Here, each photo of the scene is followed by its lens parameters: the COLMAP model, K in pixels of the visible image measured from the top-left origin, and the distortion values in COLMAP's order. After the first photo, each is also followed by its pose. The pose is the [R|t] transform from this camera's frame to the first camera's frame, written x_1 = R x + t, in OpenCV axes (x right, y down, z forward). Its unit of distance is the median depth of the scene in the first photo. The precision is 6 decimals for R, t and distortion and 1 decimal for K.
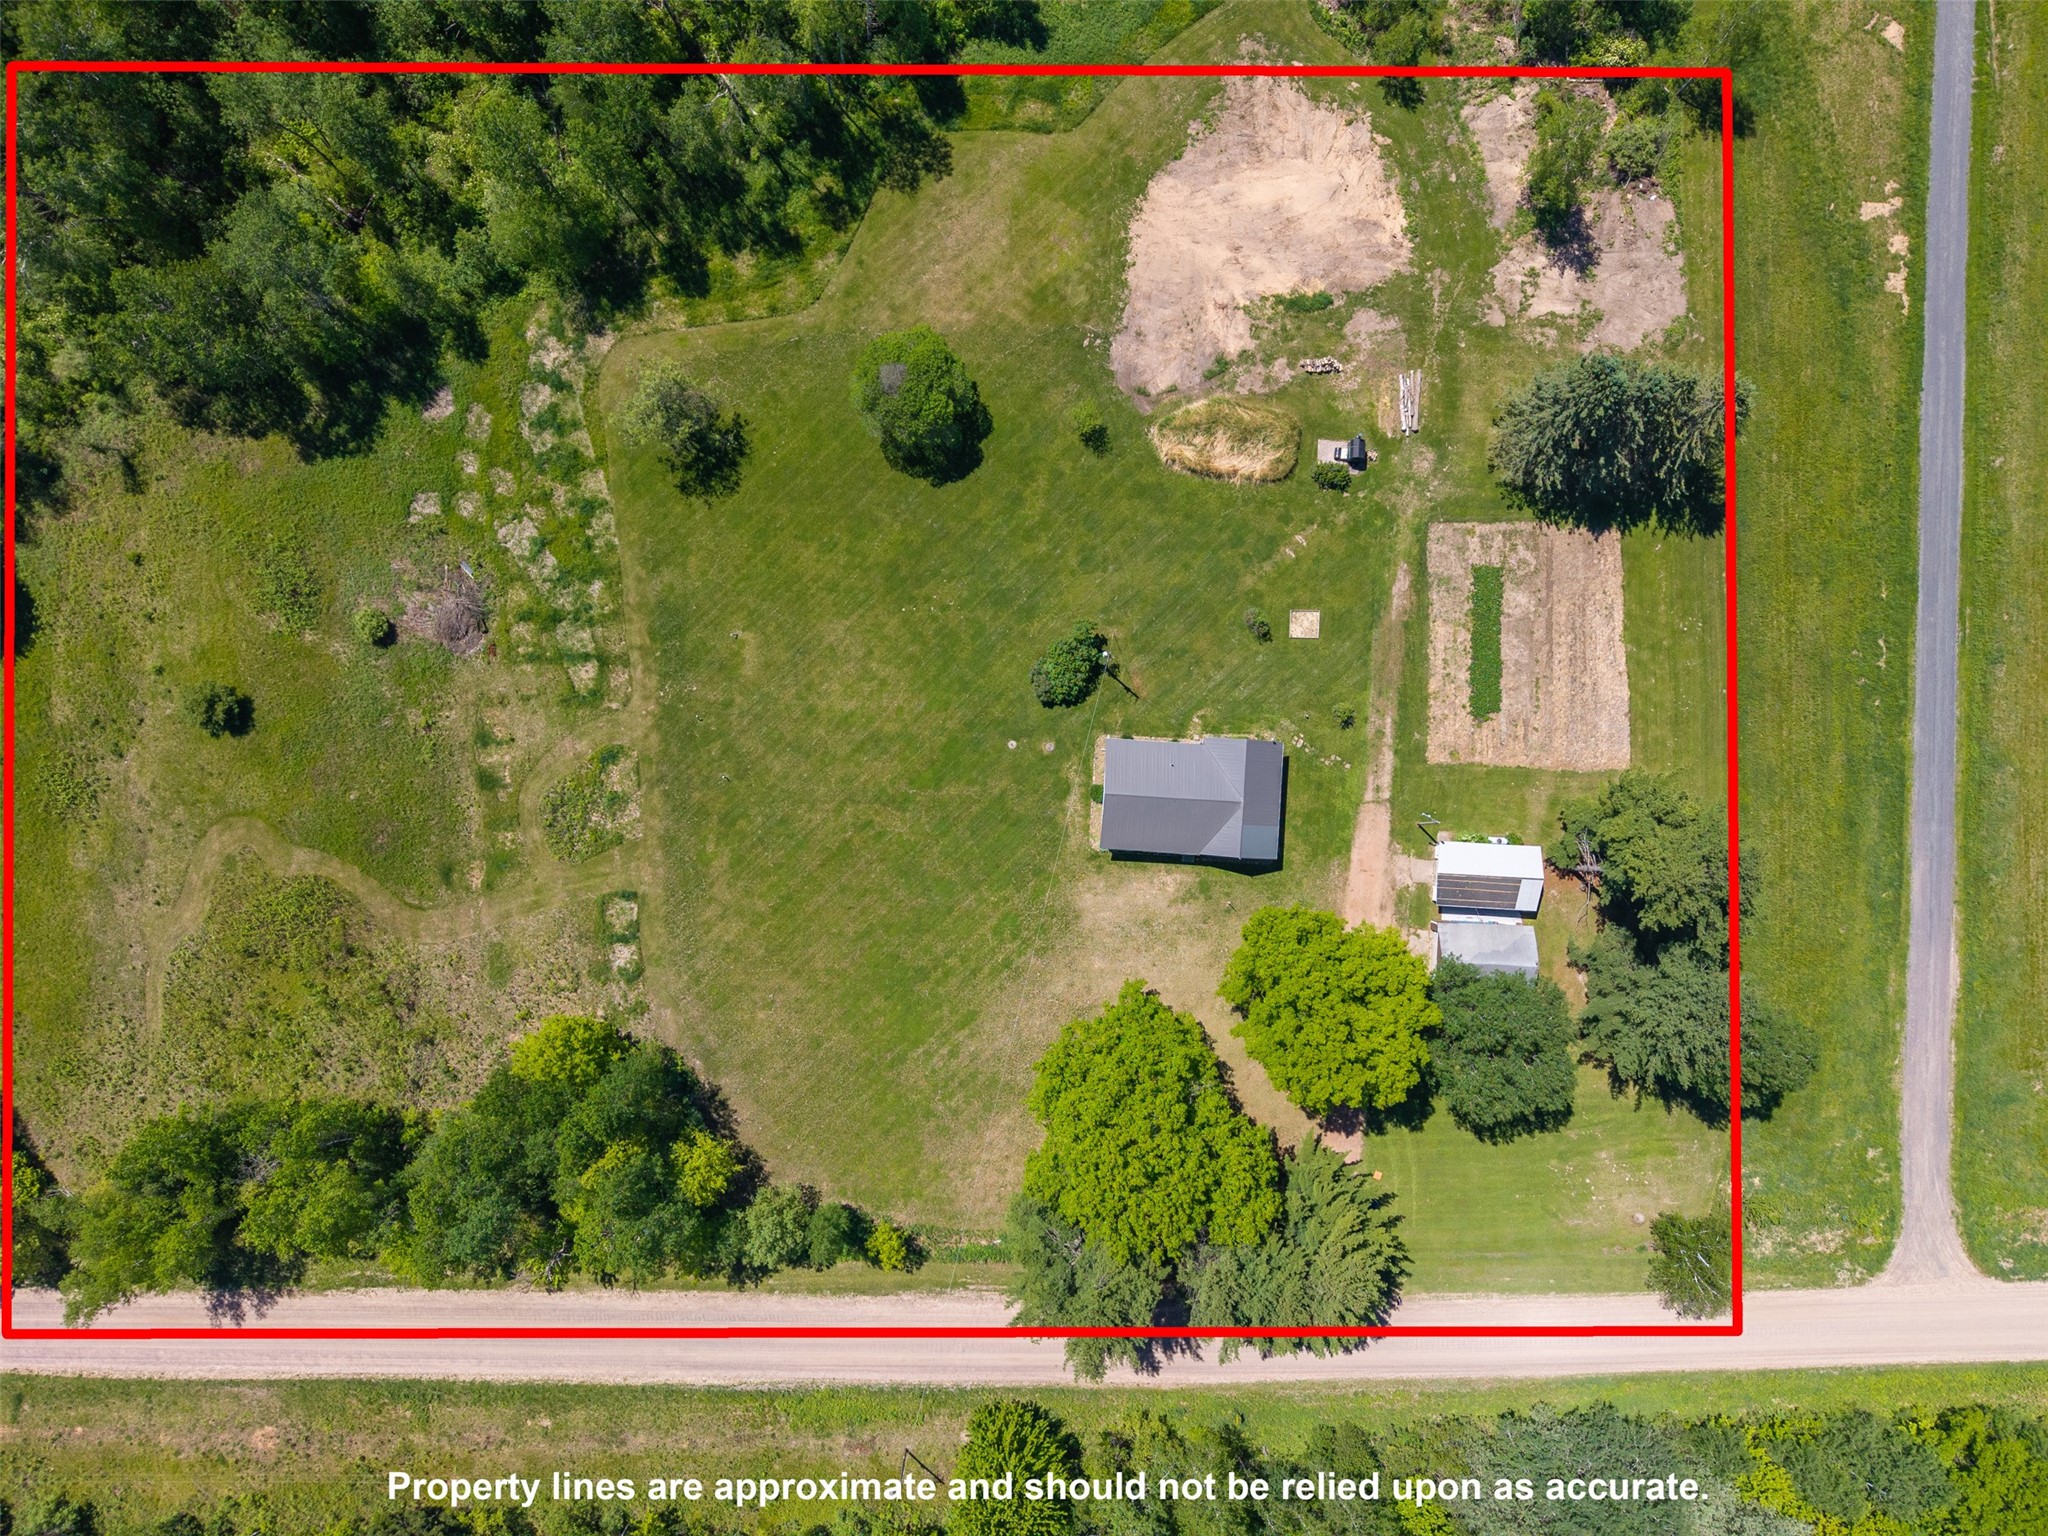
lens RADIAL K [[1367.4, 0, 1032.2], [0, 1367.4, 767.9], [0, 0, 1]] dist [0.009014, -0.007778]
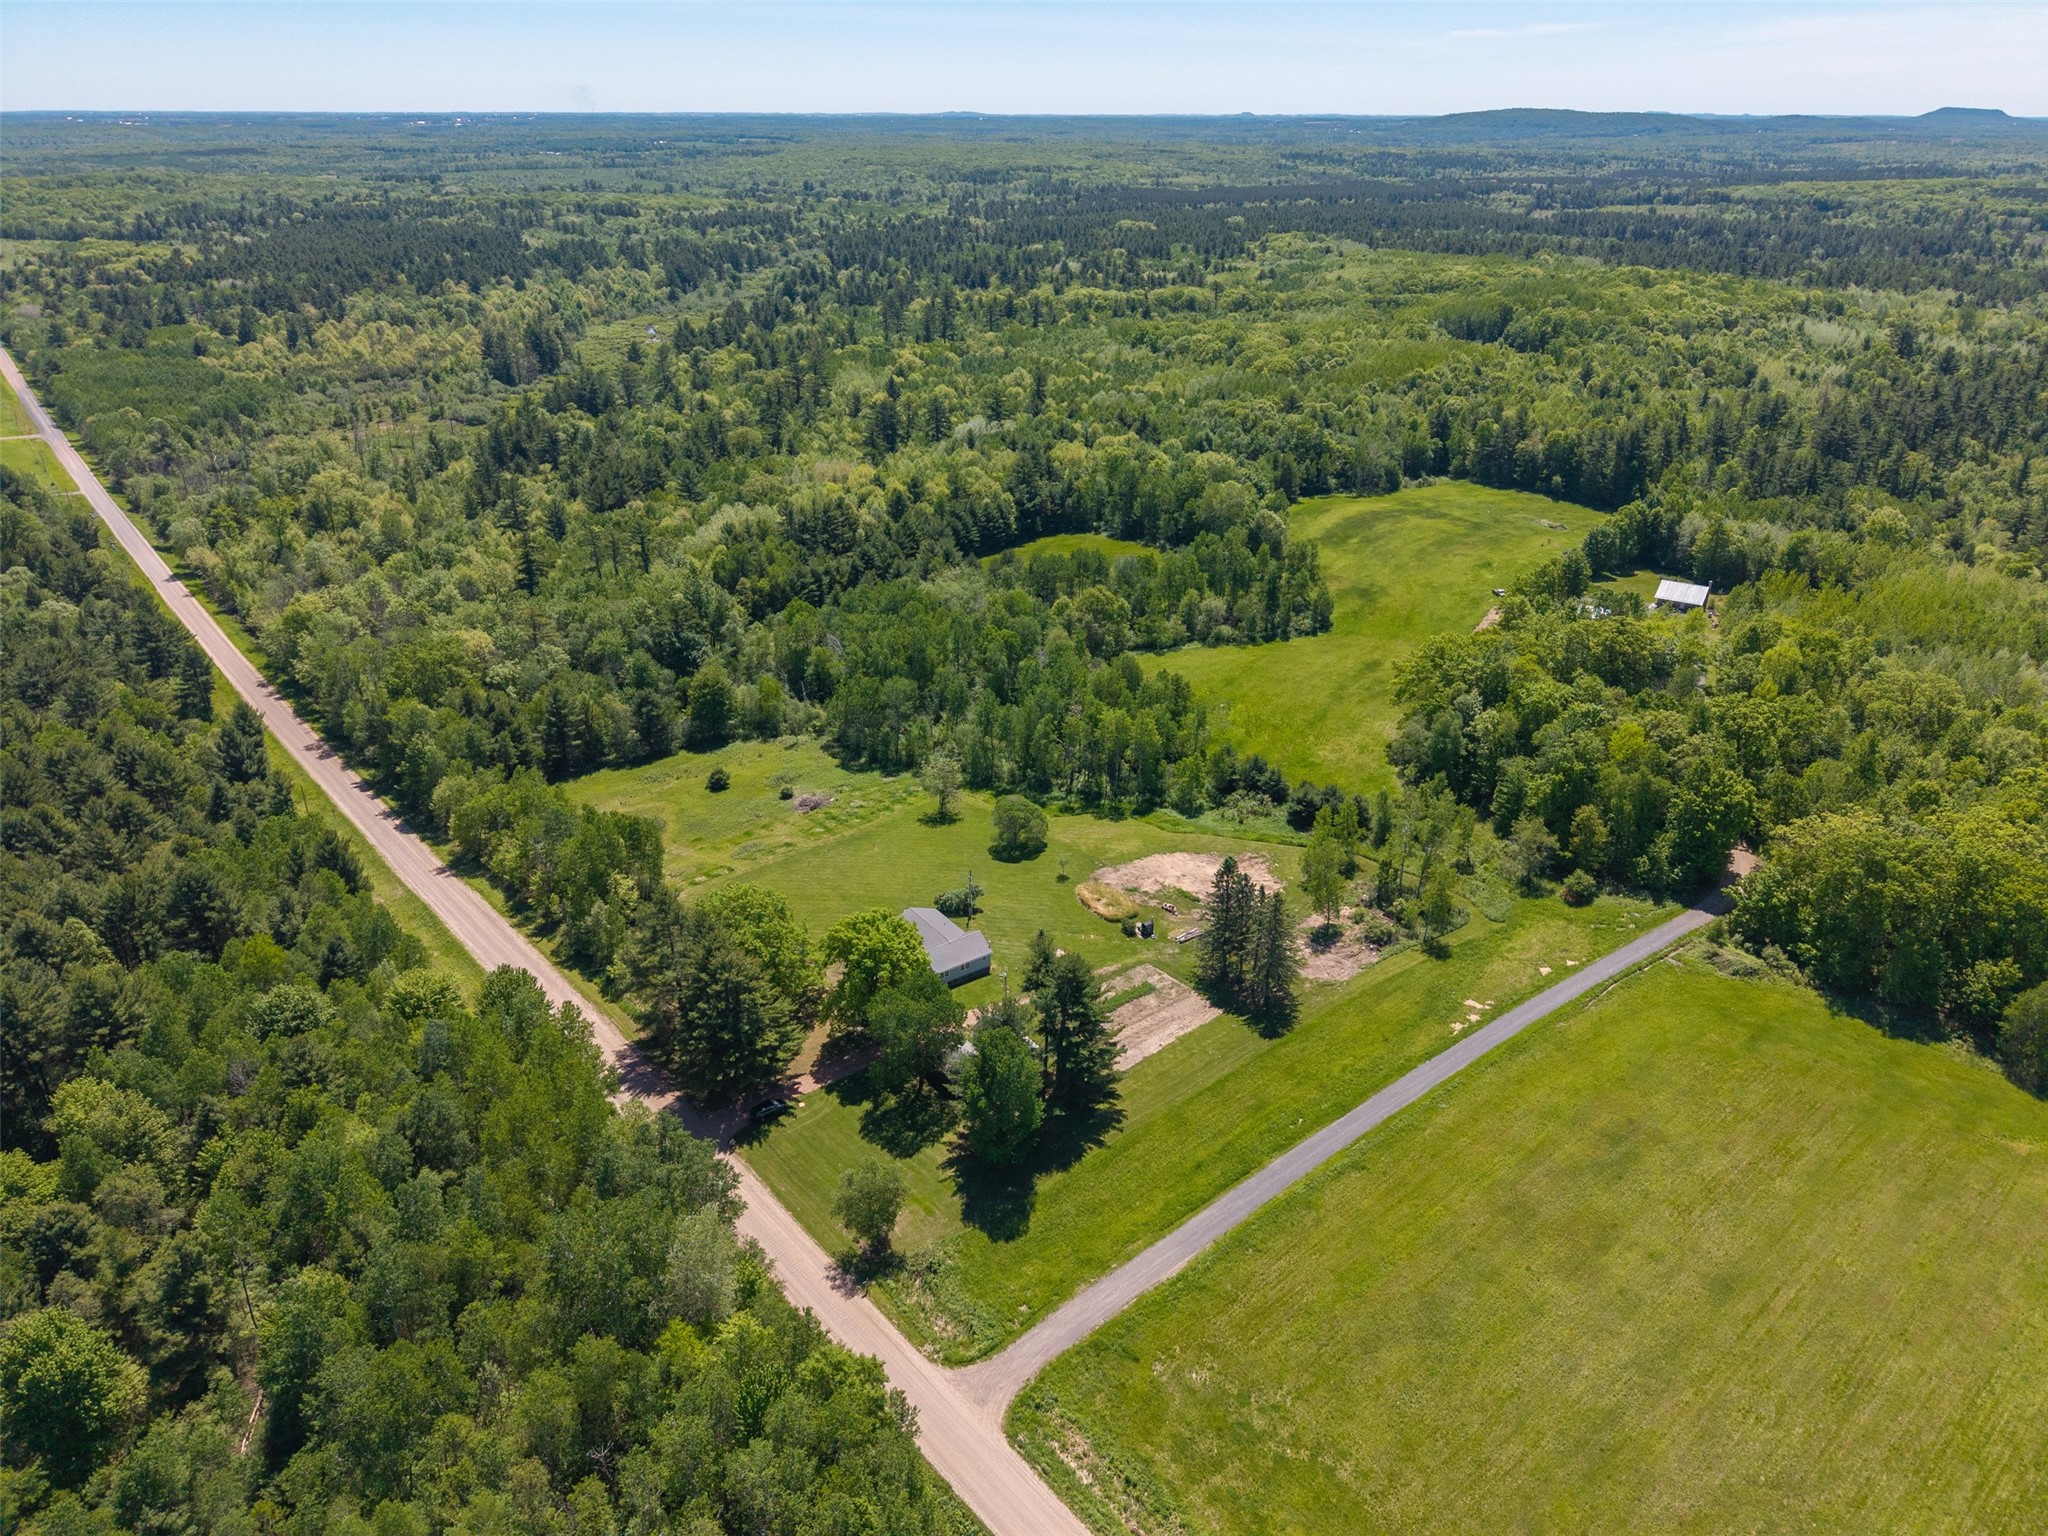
lens RADIAL K [[1367.4, 0, 1016.9], [0, 1367.4, 766.7], [0, 0, 1]] dist [0.009014, -0.007778]
pose [[0.621477, 0.329401, -0.710818, 1.316874], [-0.783346, 0.274752, -0.557566, 0.833640], [0.011636, 0.903331, 0.428786, 0.039422]]
